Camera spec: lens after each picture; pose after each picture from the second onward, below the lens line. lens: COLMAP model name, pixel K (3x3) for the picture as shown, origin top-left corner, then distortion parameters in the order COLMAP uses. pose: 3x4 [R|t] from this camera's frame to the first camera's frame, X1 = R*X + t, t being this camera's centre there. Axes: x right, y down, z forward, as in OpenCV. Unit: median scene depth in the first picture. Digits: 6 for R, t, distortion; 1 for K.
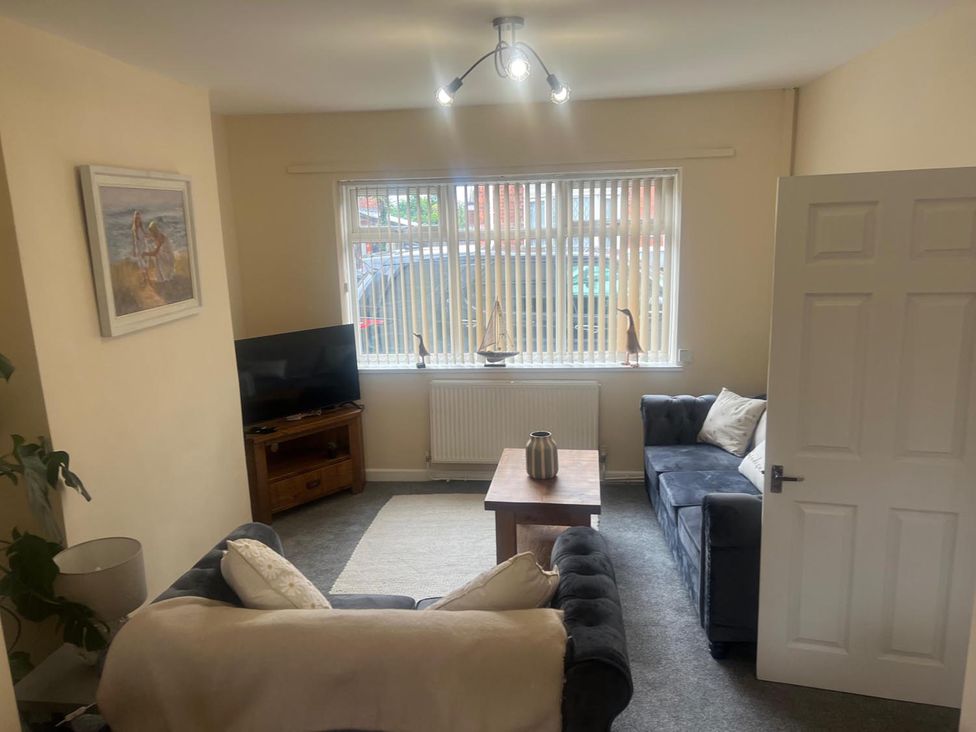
lens RADIAL K [[736.9, 0, 488.0], [0, 736.9, 366.0], [0, 0, 1]] dist [0.000465, 0.043098]
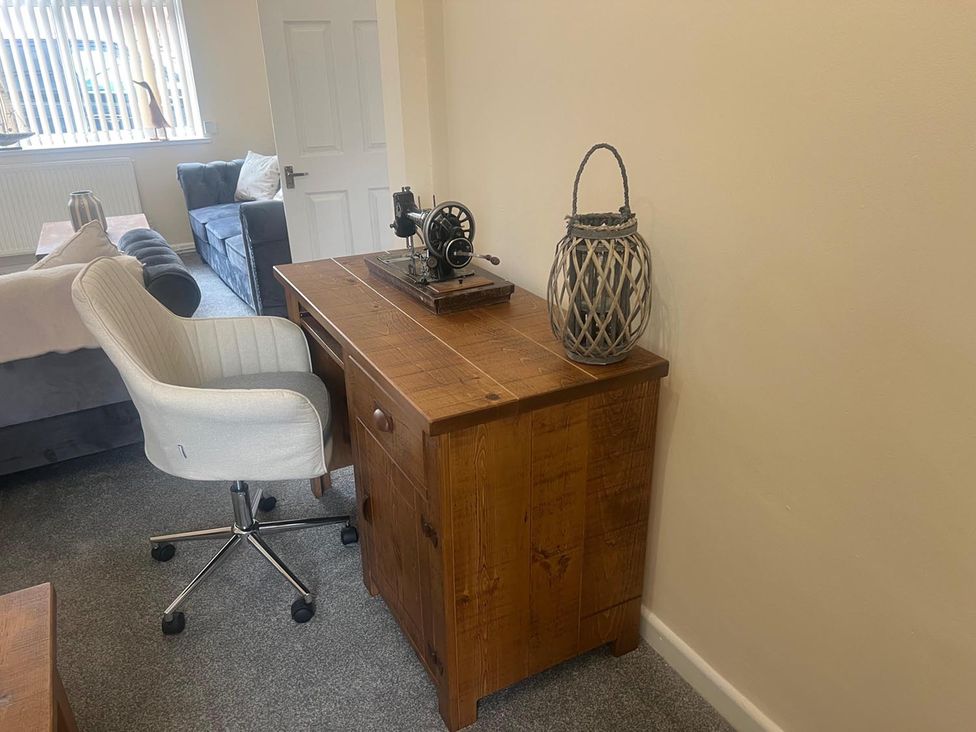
lens RADIAL K [[736.9, 0, 488.0], [0, 736.9, 366.0], [0, 0, 1]] dist [0.000465, 0.043098]
pose [[0.824689, -0.211850, 0.524412, -0.055533], [0.107109, 0.968920, 0.222982, 0.153085], [-0.555352, -0.127721, 0.821749, -0.225207]]
